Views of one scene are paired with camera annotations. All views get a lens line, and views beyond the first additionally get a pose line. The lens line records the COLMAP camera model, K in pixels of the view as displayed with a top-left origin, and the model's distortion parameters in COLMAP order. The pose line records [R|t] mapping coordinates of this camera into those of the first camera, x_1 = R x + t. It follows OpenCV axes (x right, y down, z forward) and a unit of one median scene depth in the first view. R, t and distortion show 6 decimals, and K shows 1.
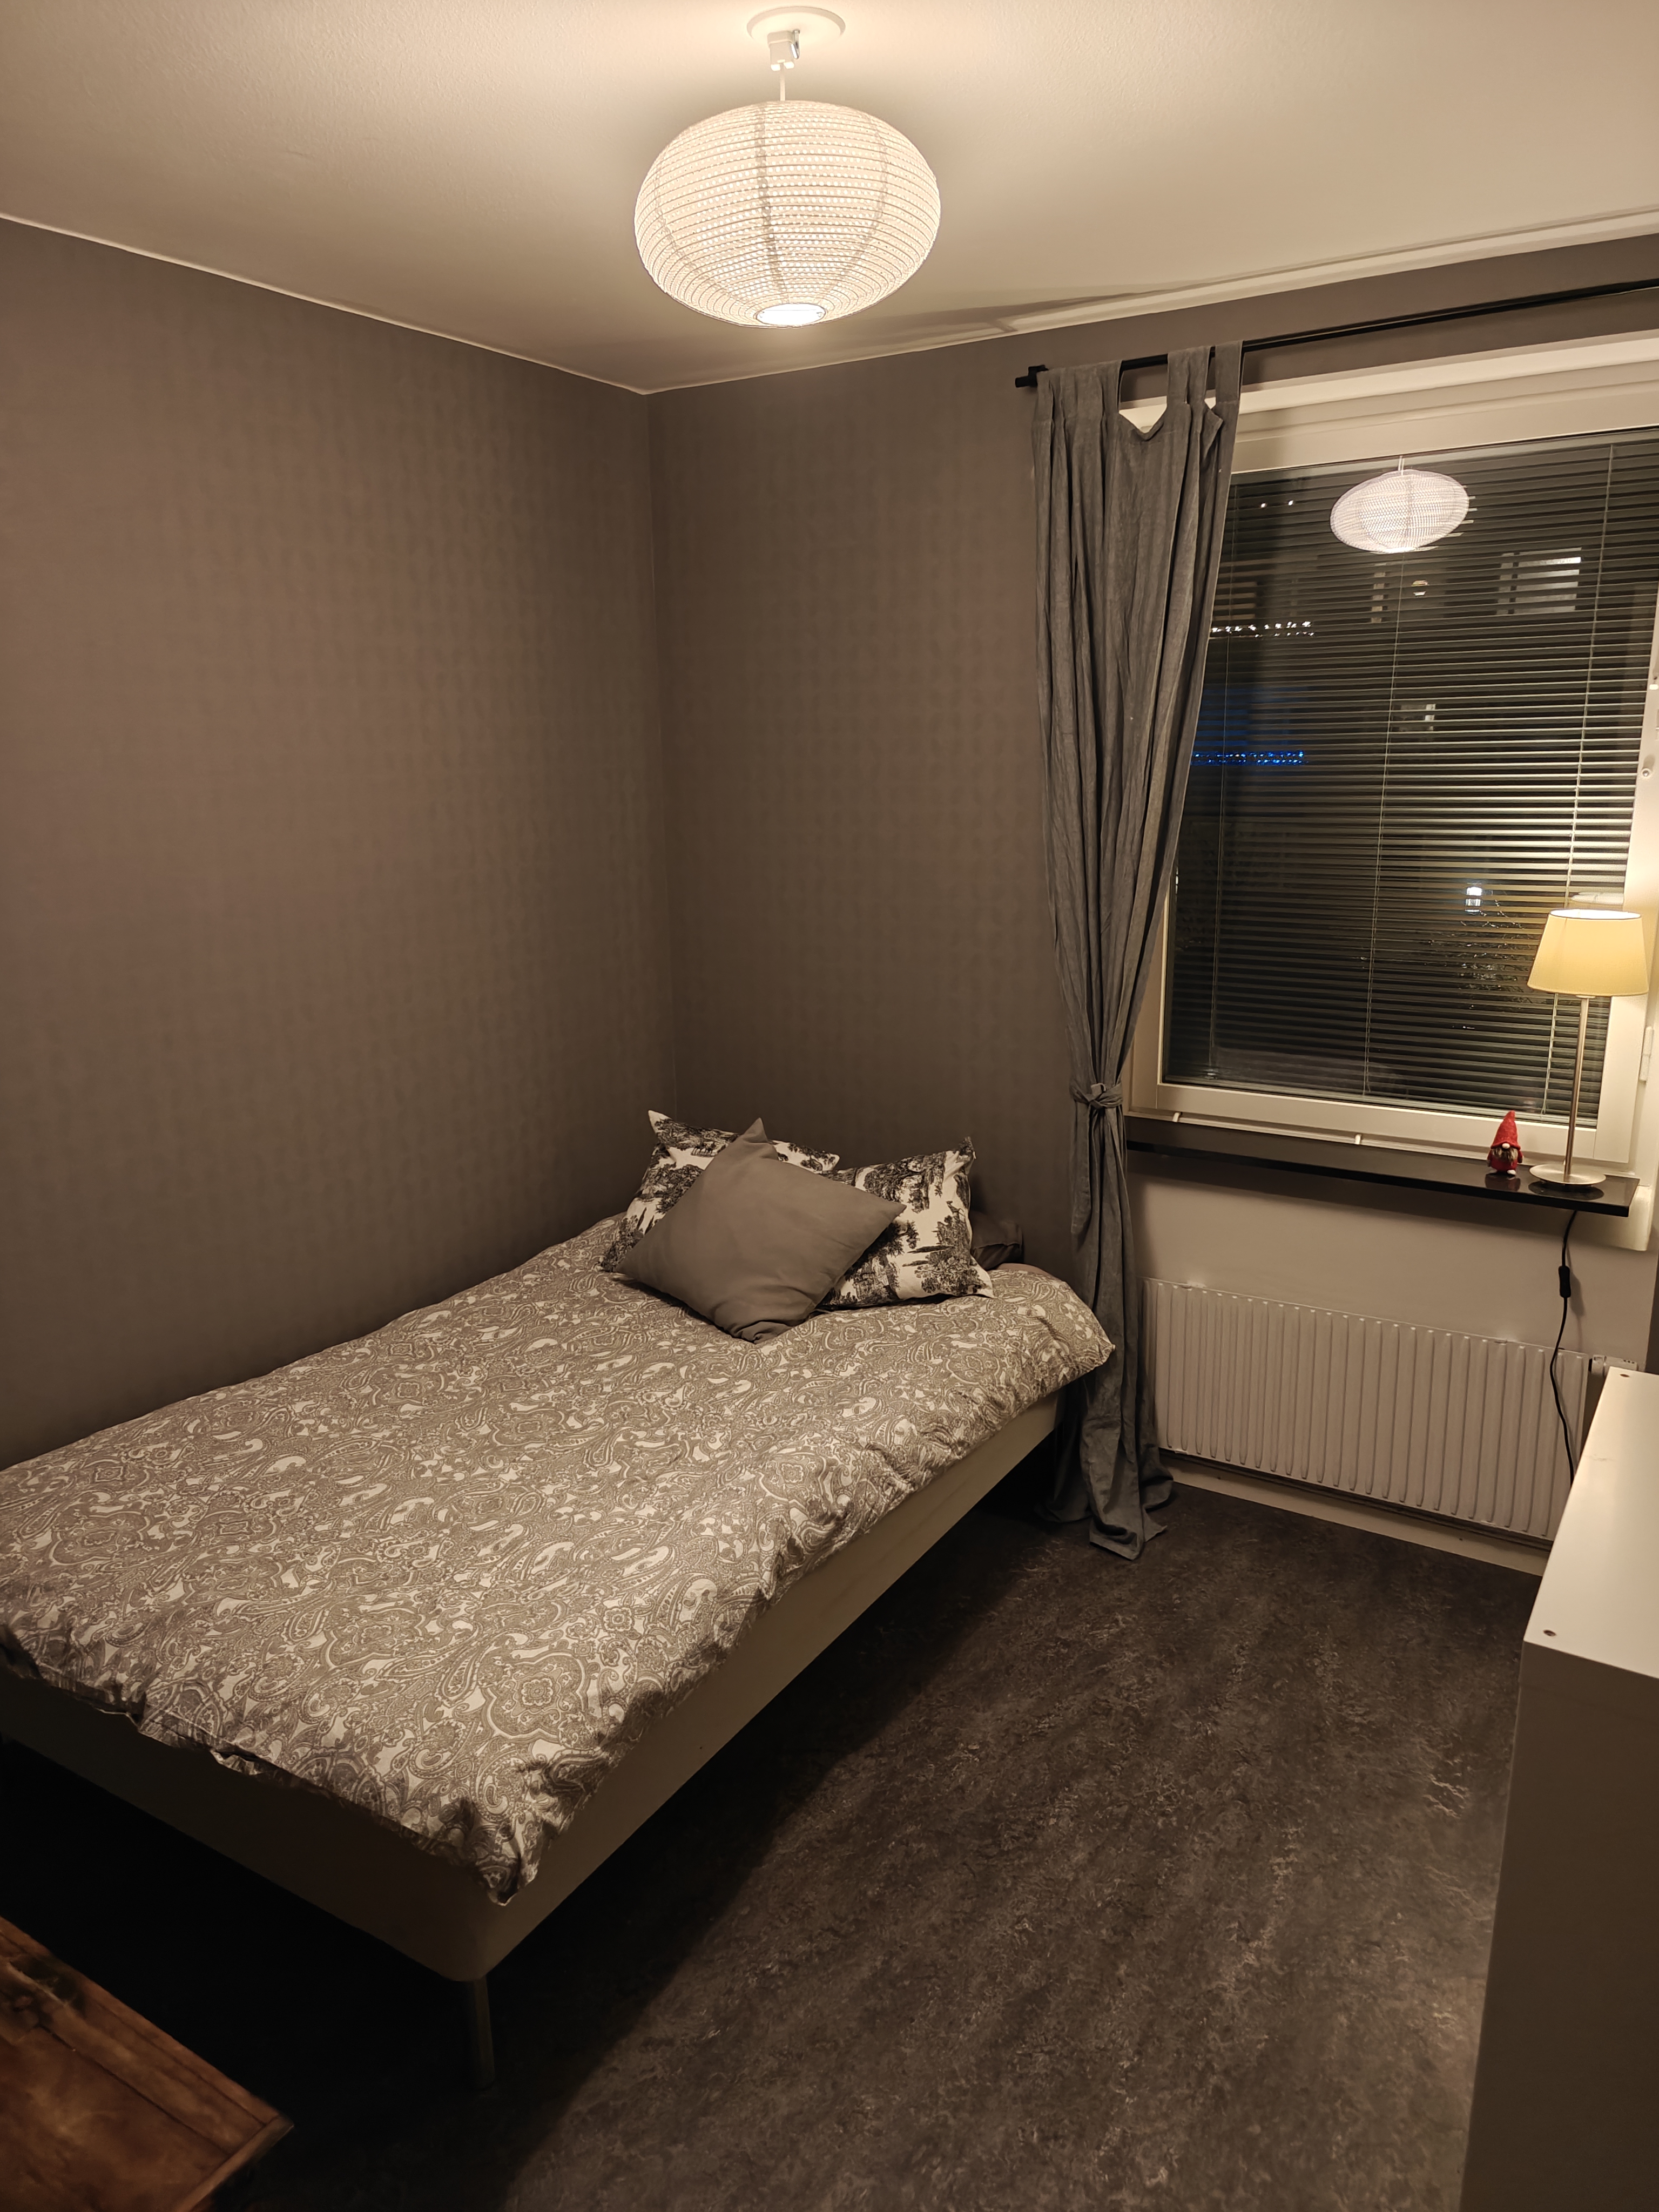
lens RADIAL K [[1560.2, 0, 835.1], [0, 1560.2, 1106.9], [0, 0, 1]] dist [0.005845, 0.000195]
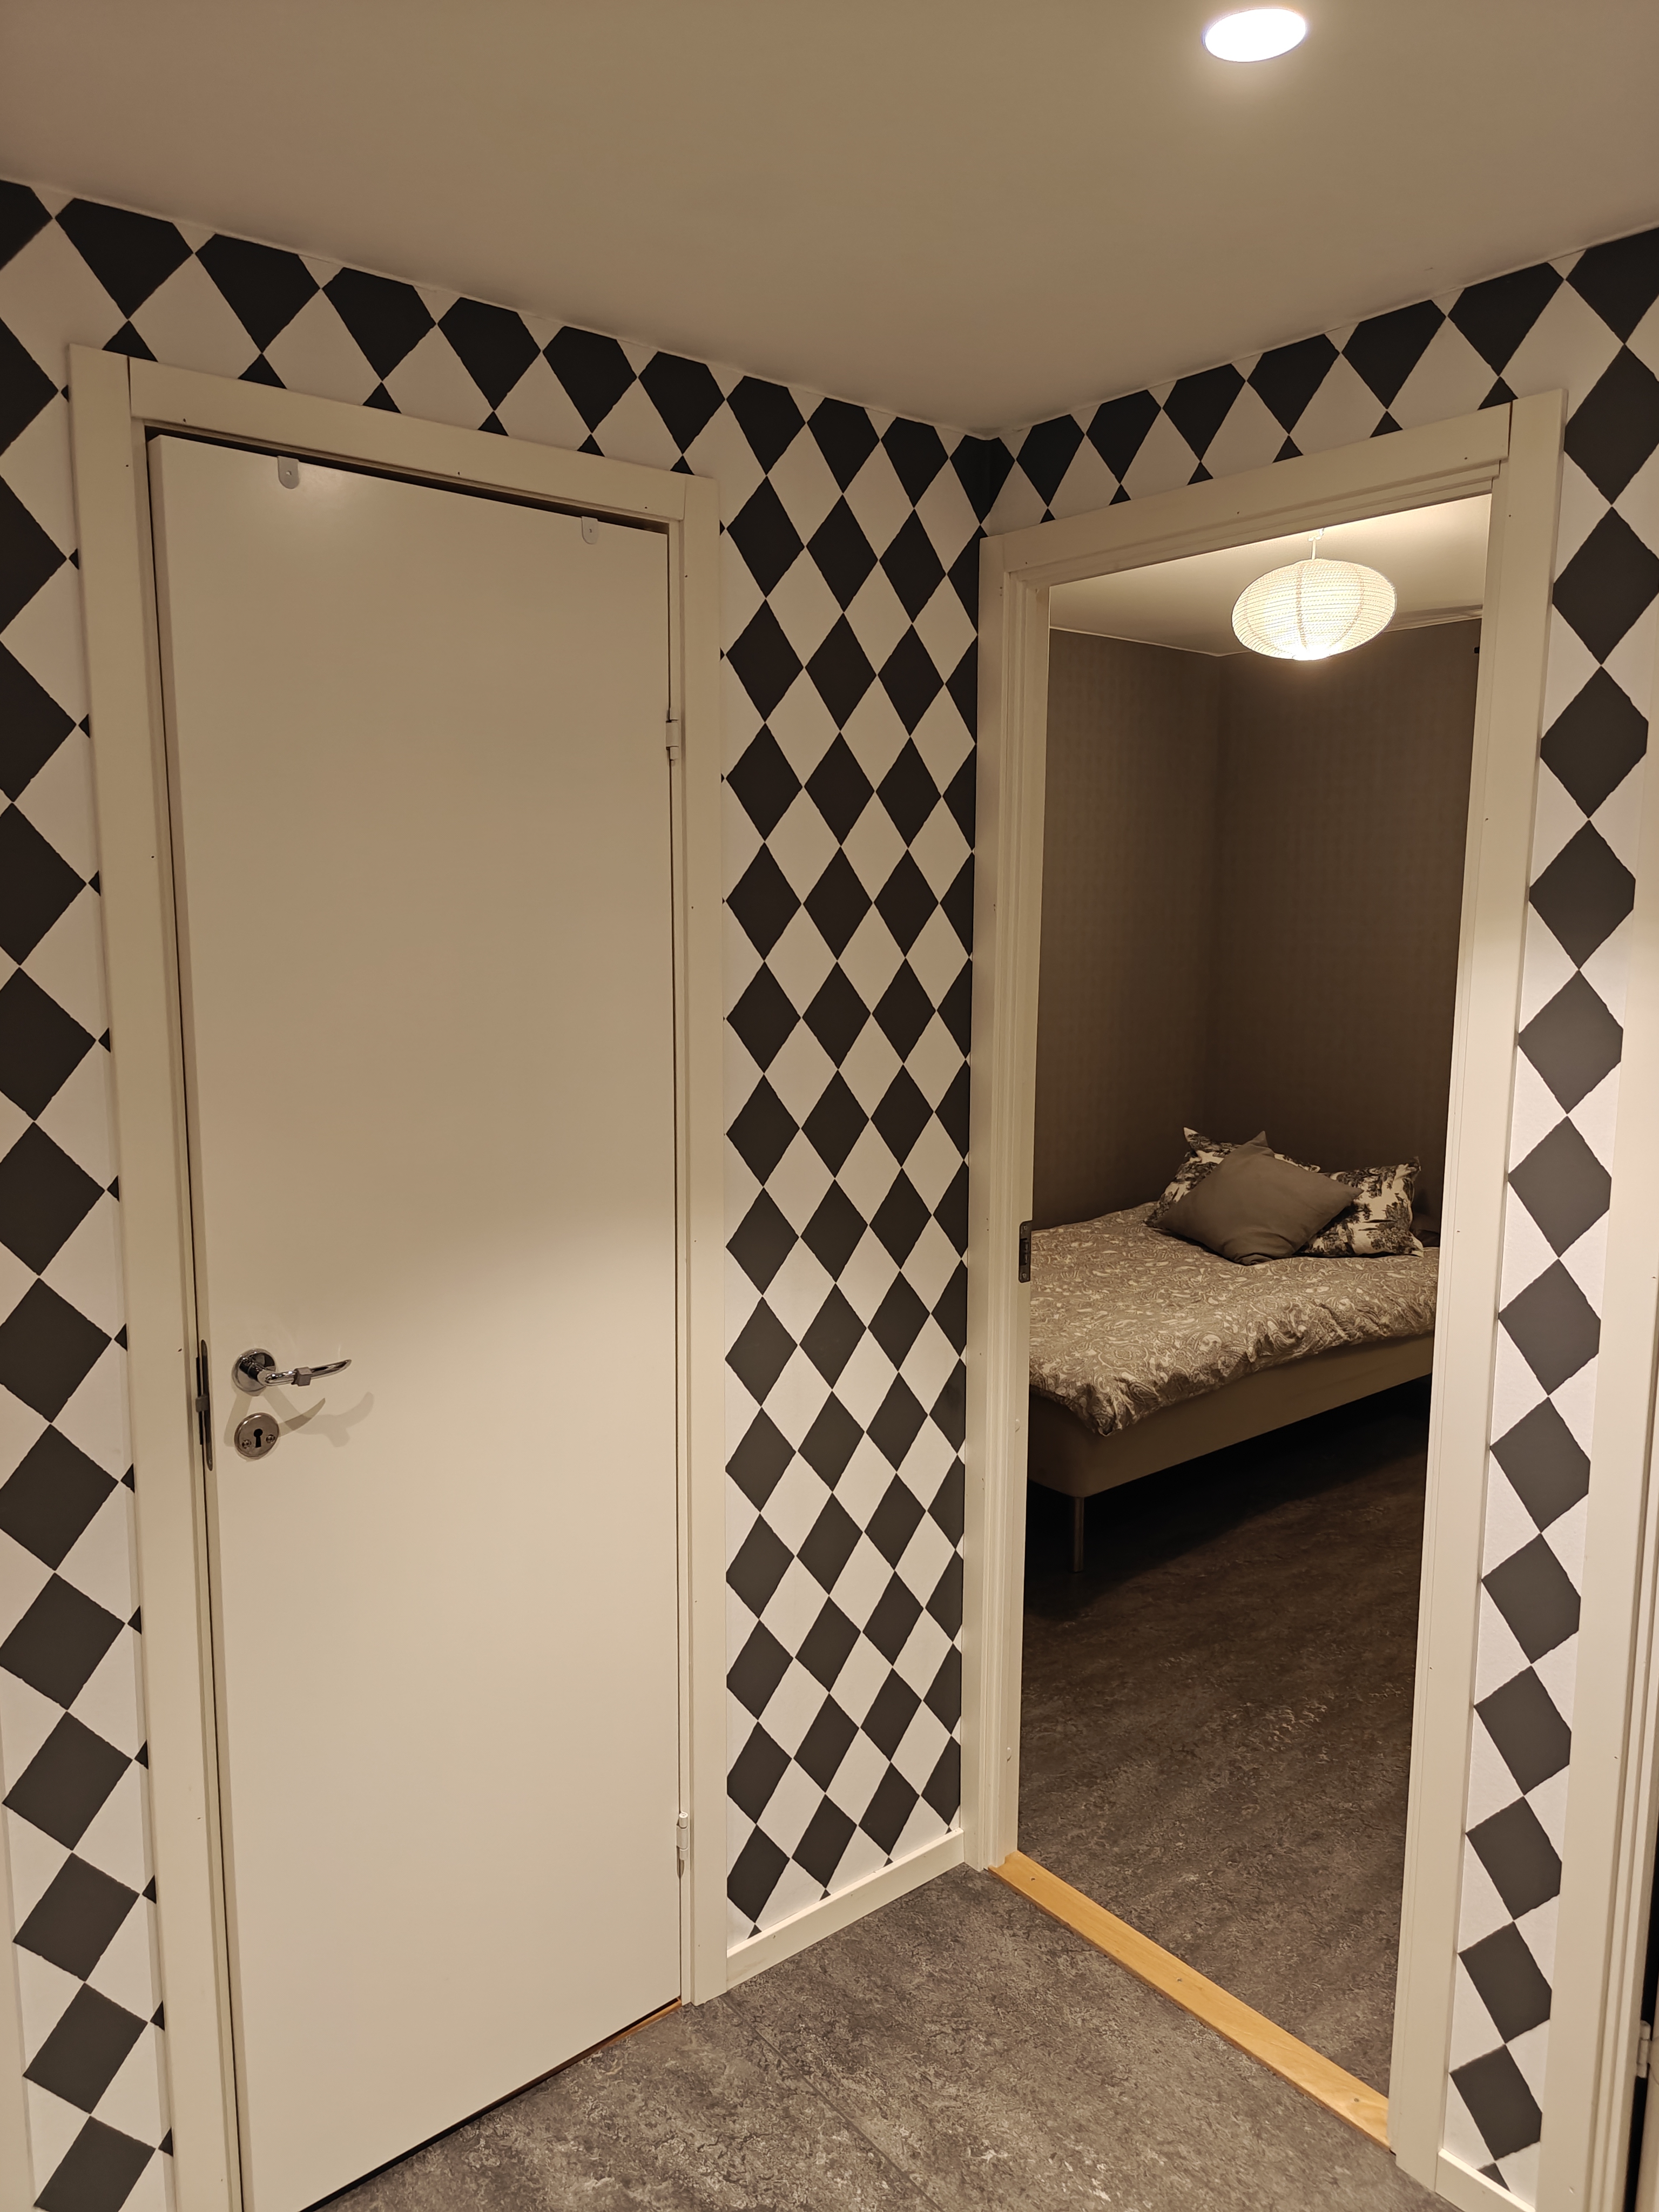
lens RADIAL K [[1560.2, 0, 835.1], [0, 1560.2, 1106.9], [0, 0, 1]] dist [0.005845, 0.000195]
pose [[0.947306, 0.061757, -0.314322, 0.032187], [-0.092266, 0.992259, -0.083116, 0.157072], [0.306756, 0.107737, 0.945671, -0.551193]]
